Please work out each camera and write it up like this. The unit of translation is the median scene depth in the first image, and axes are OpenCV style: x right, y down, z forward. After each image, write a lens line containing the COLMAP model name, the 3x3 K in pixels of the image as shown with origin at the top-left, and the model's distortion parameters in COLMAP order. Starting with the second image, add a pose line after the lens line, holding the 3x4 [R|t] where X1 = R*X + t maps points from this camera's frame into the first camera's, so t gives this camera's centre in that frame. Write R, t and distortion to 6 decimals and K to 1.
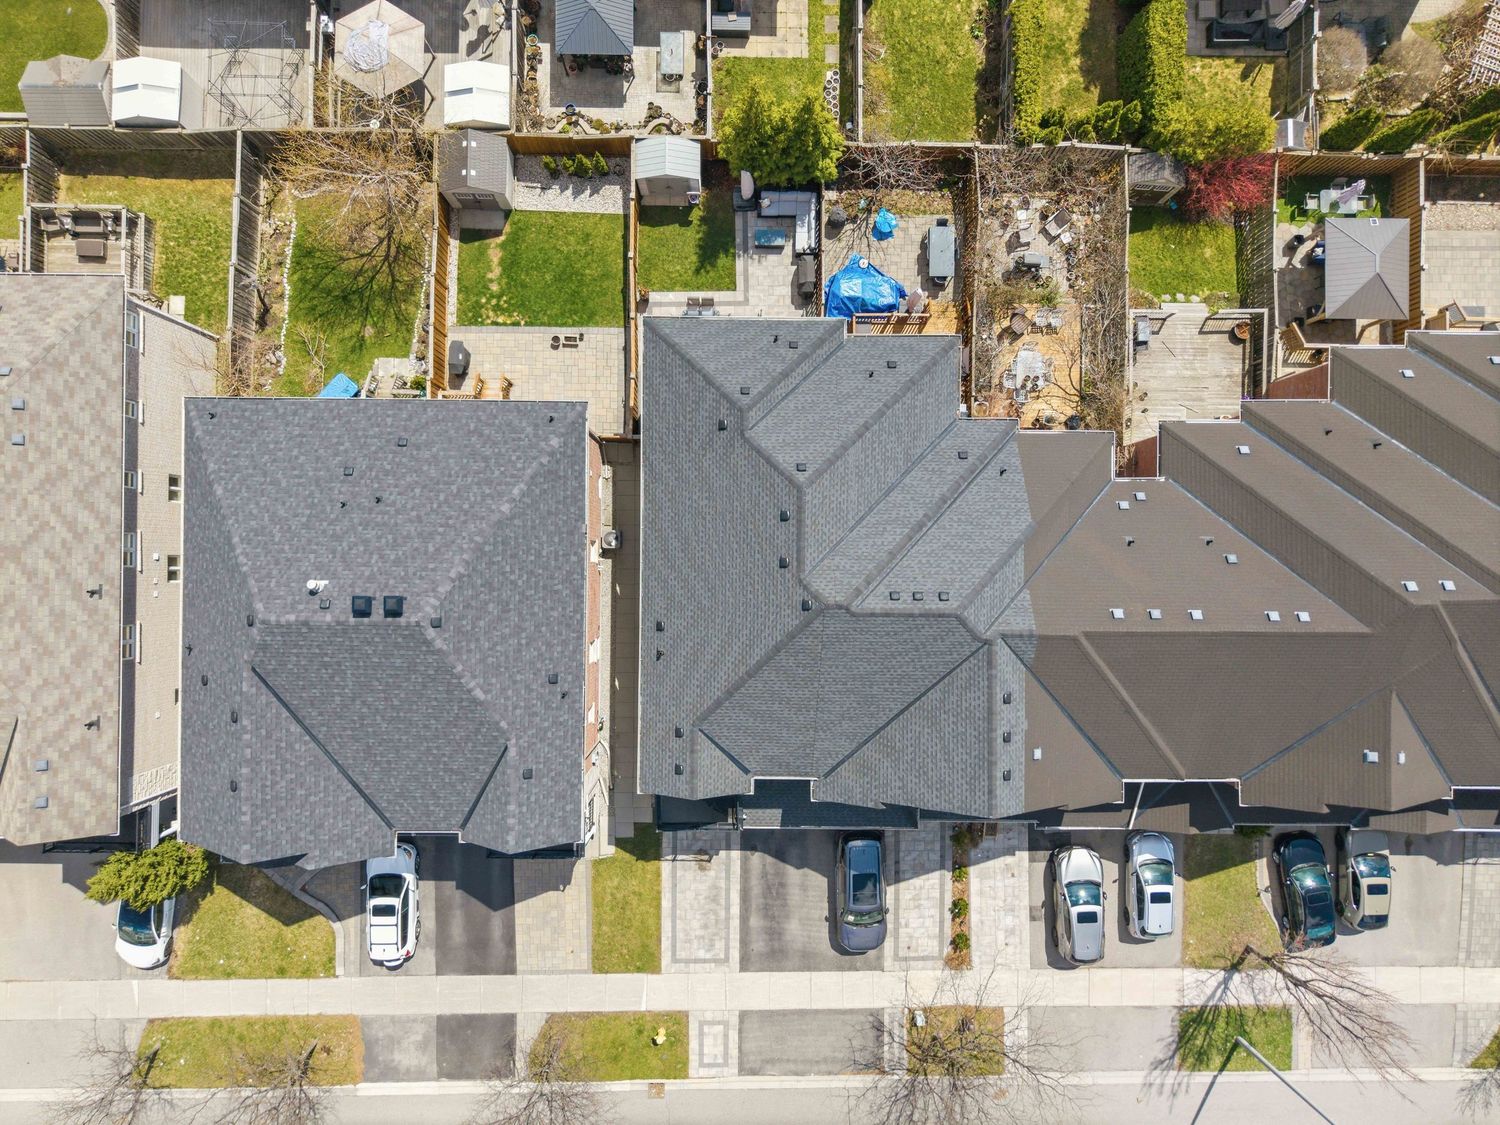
lens RADIAL K [[1005.7, 0, 743.5], [0, 1005.7, 565.9], [0, 0, 1]] dist [0.016987, -0.016998]
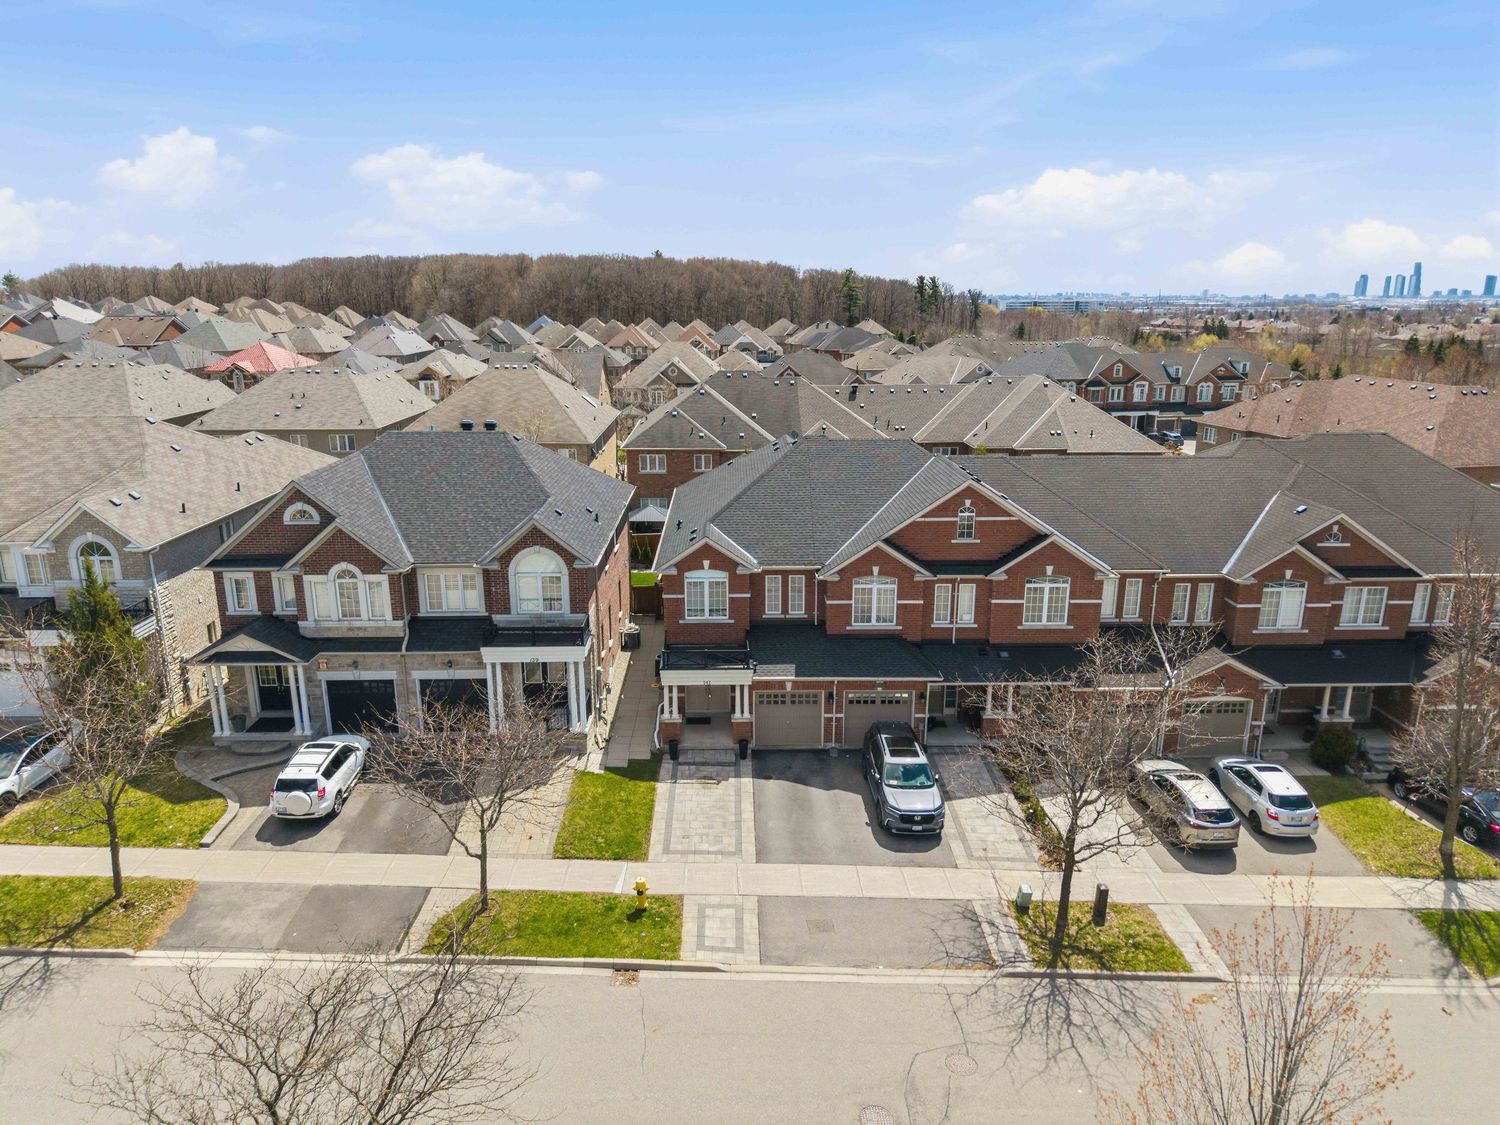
lens RADIAL K [[1005.7, 0, 745.4], [0, 1005.7, 563.1], [0, 0, 1]] dist [0.016987, -0.016998]
pose [[0.999667, -0.015693, 0.020466, -0.023799], [0.023823, 0.257940, -0.965867, 1.054556], [0.009878, 0.966033, 0.258228, 0.617836]]
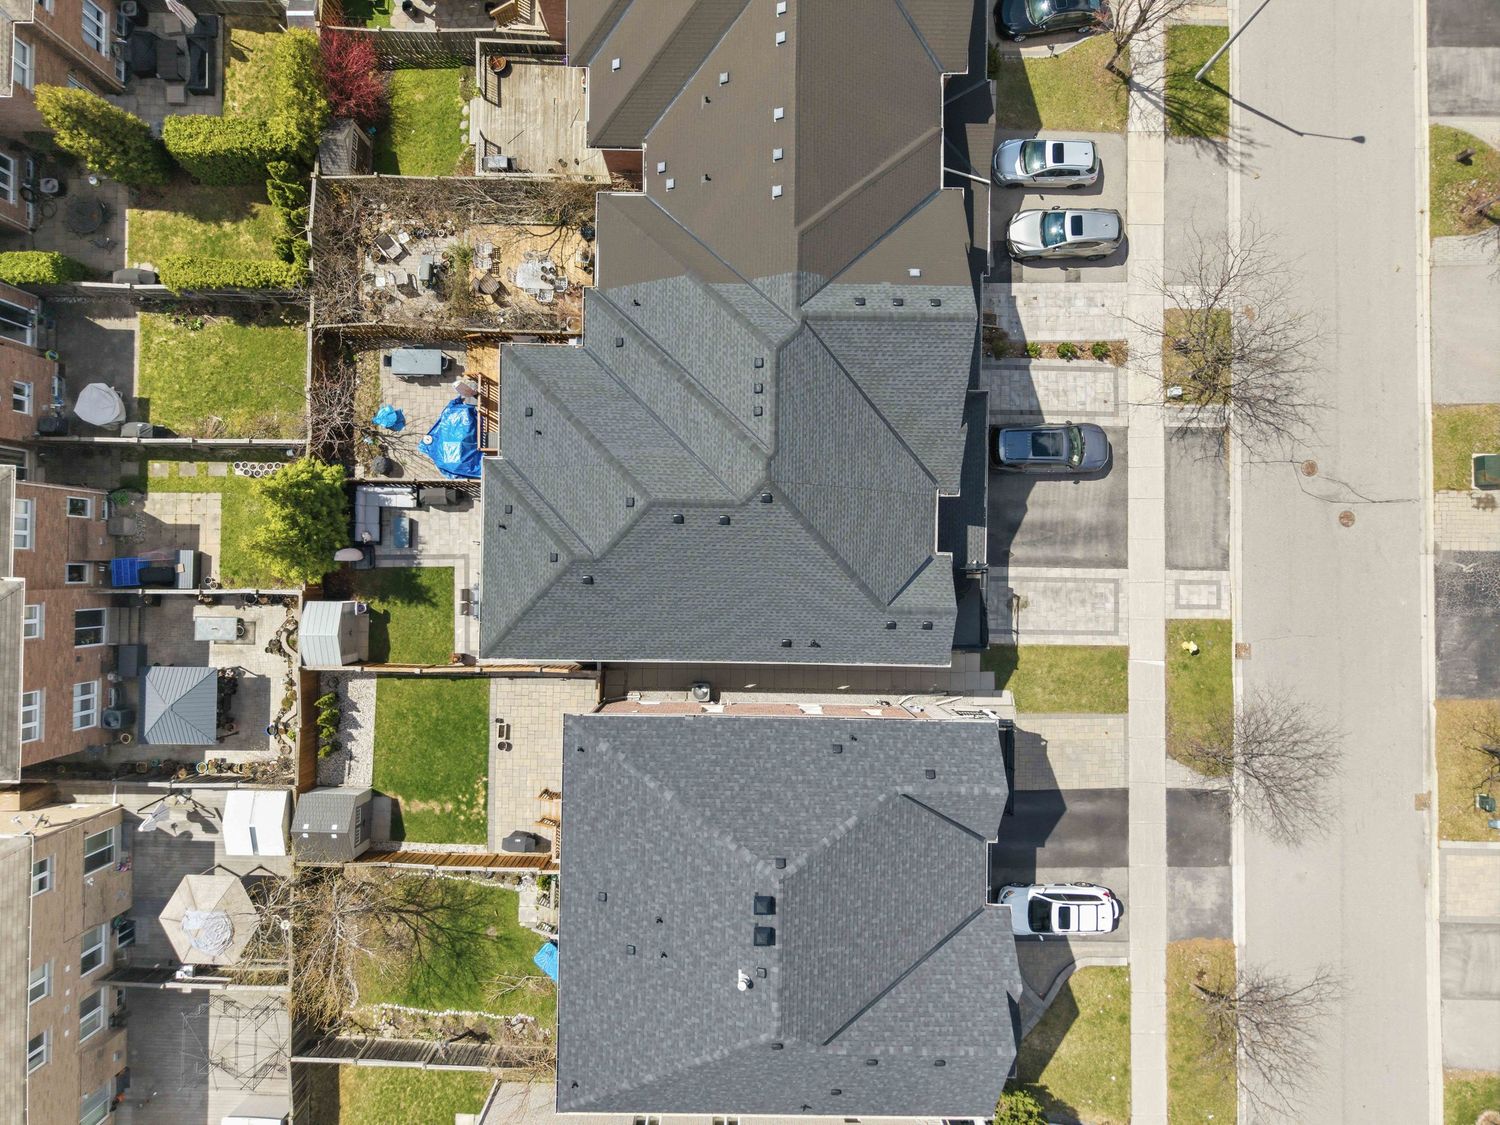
lens RADIAL K [[1005.7, 0, 744.3], [0, 1005.7, 566.9], [0, 0, 1]] dist [0.016987, -0.016998]
pose [[0.007730, -0.999969, -0.001480, -0.003831], [0.999871, 0.007708, 0.014124, 0.002207], [-0.014112, -0.001589, 0.999899, -0.010281]]
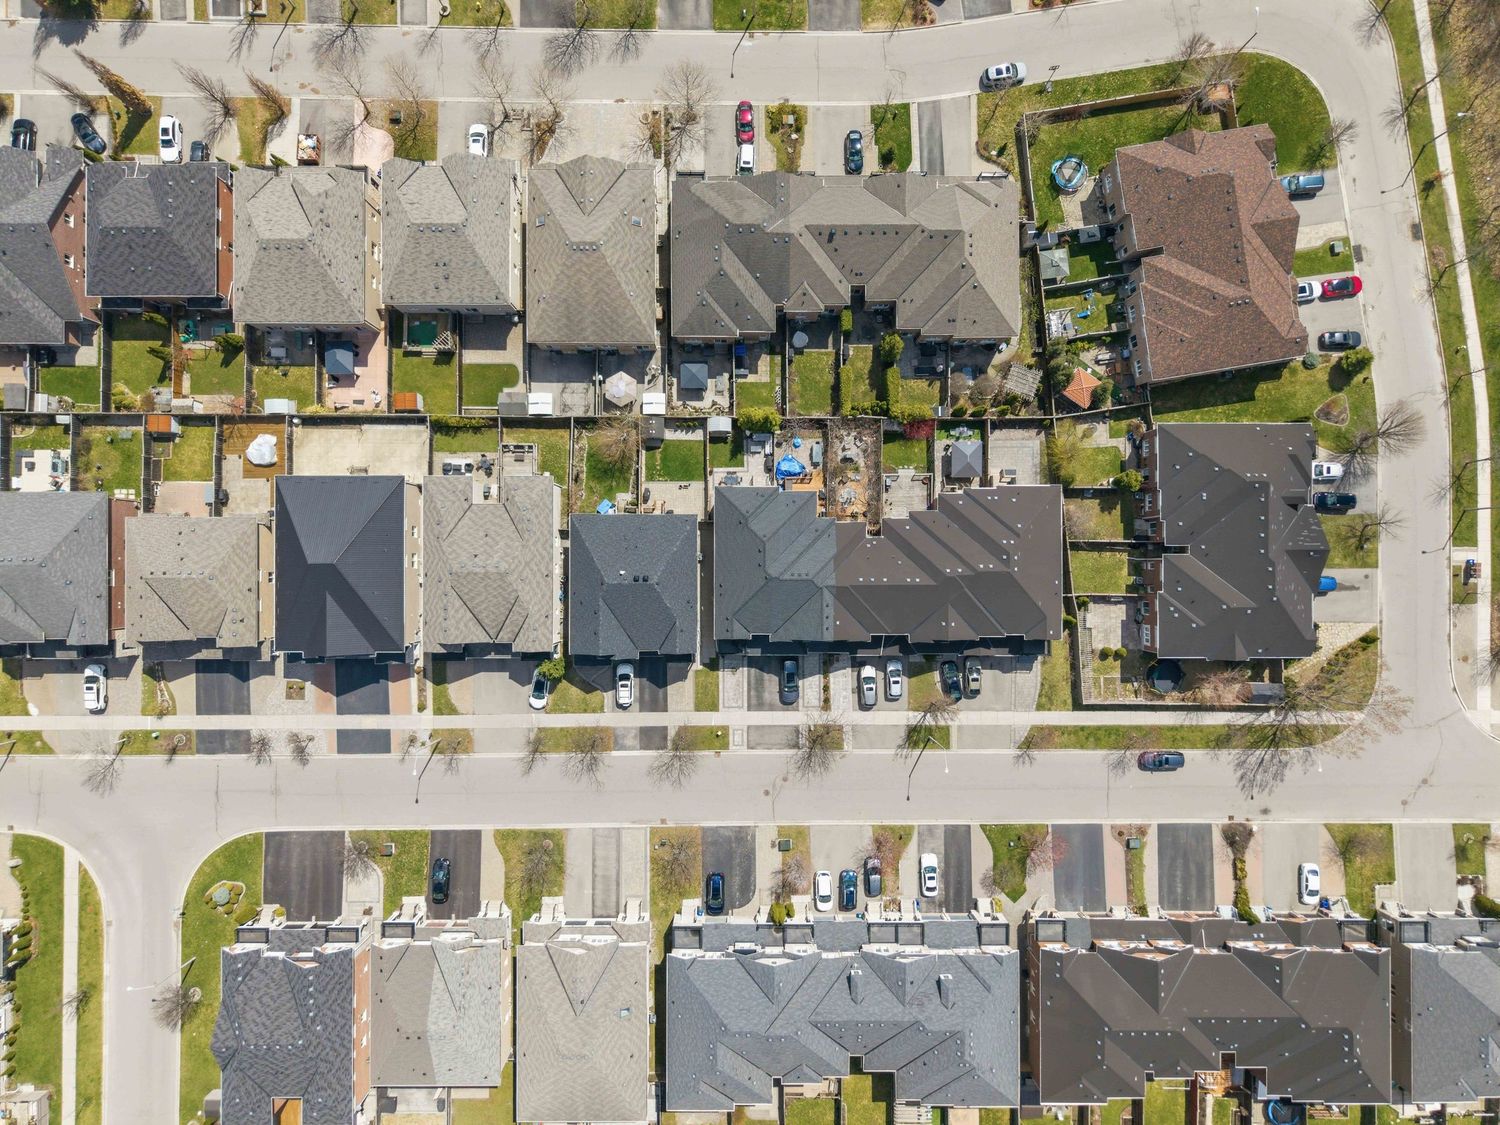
lens RADIAL K [[1047.7, 0, 746.0], [0, 1047.7, 565.6], [0, 0, 1]] dist [0.127773, 0.000410]
pose [[0.999970, -0.007323, 0.002462, -0.011644], [0.007319, 0.999972, 0.001757, -0.005816], [-0.002475, -0.001739, 0.999995, -1.932131]]
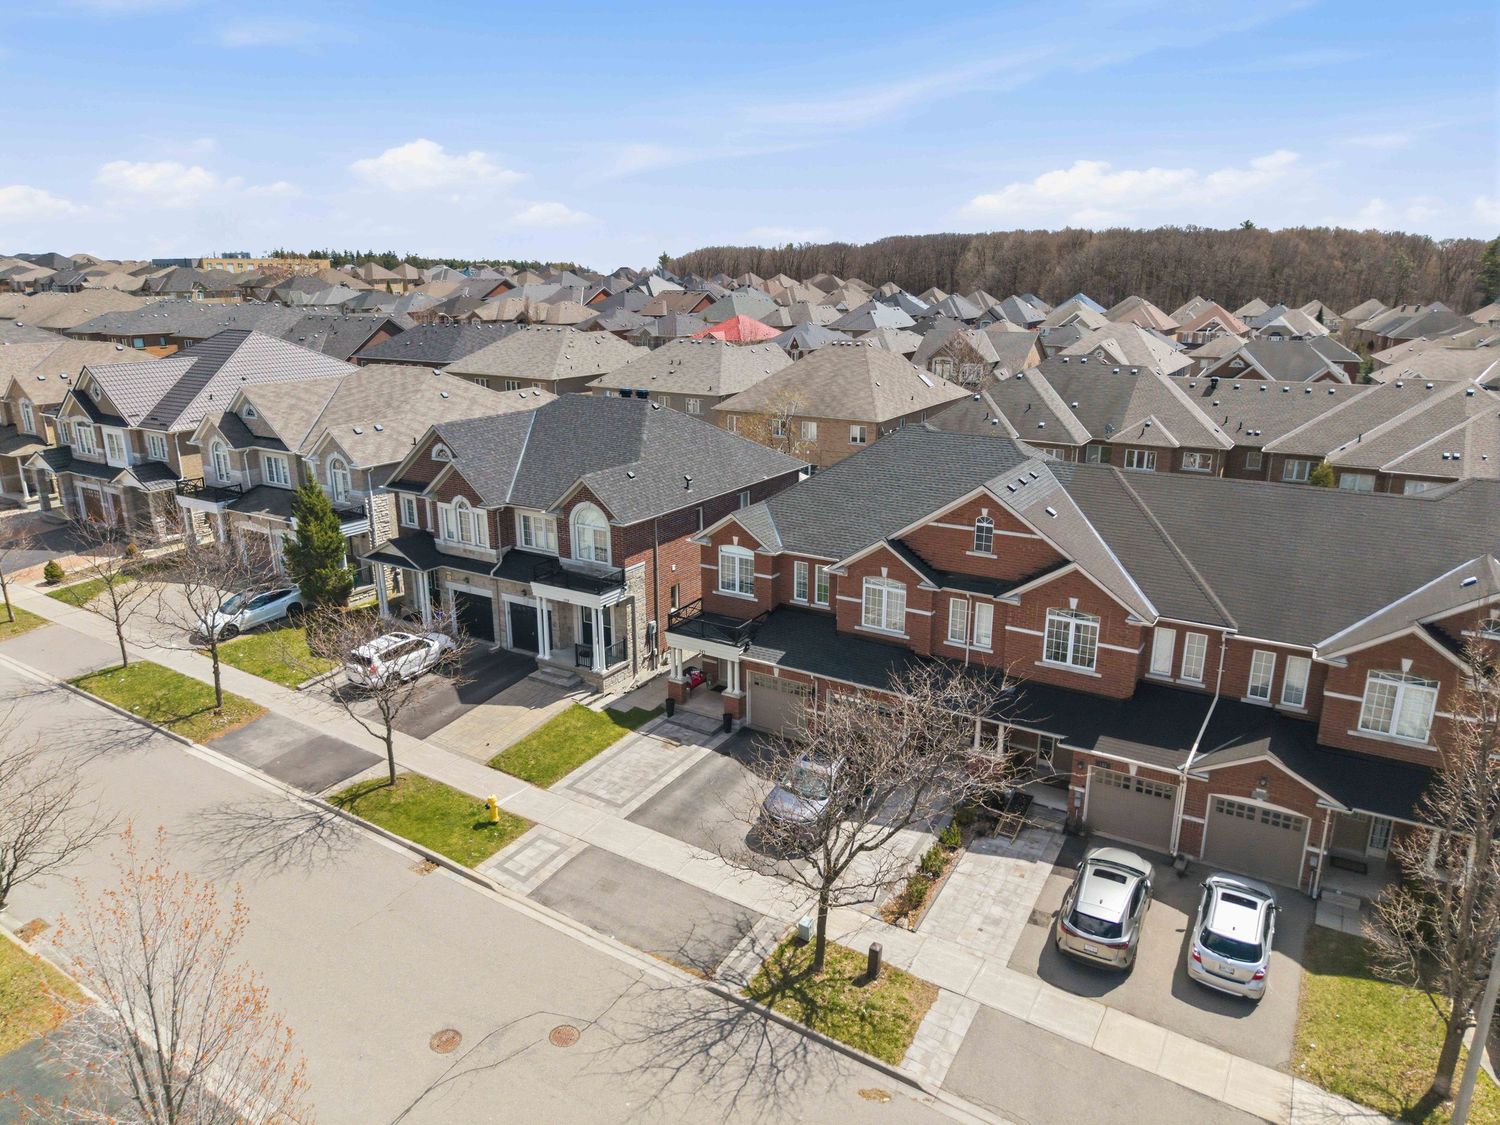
lens RADIAL K [[1005.7, 0, 743.9], [0, 1005.7, 562.3], [0, 0, 1]] dist [0.016987, -0.016998]
pose [[0.854952, 0.135364, -0.500733, 0.431125], [-0.518645, 0.238063, -0.821178, 0.944497], [0.008048, 0.961770, 0.273739, 0.617479]]
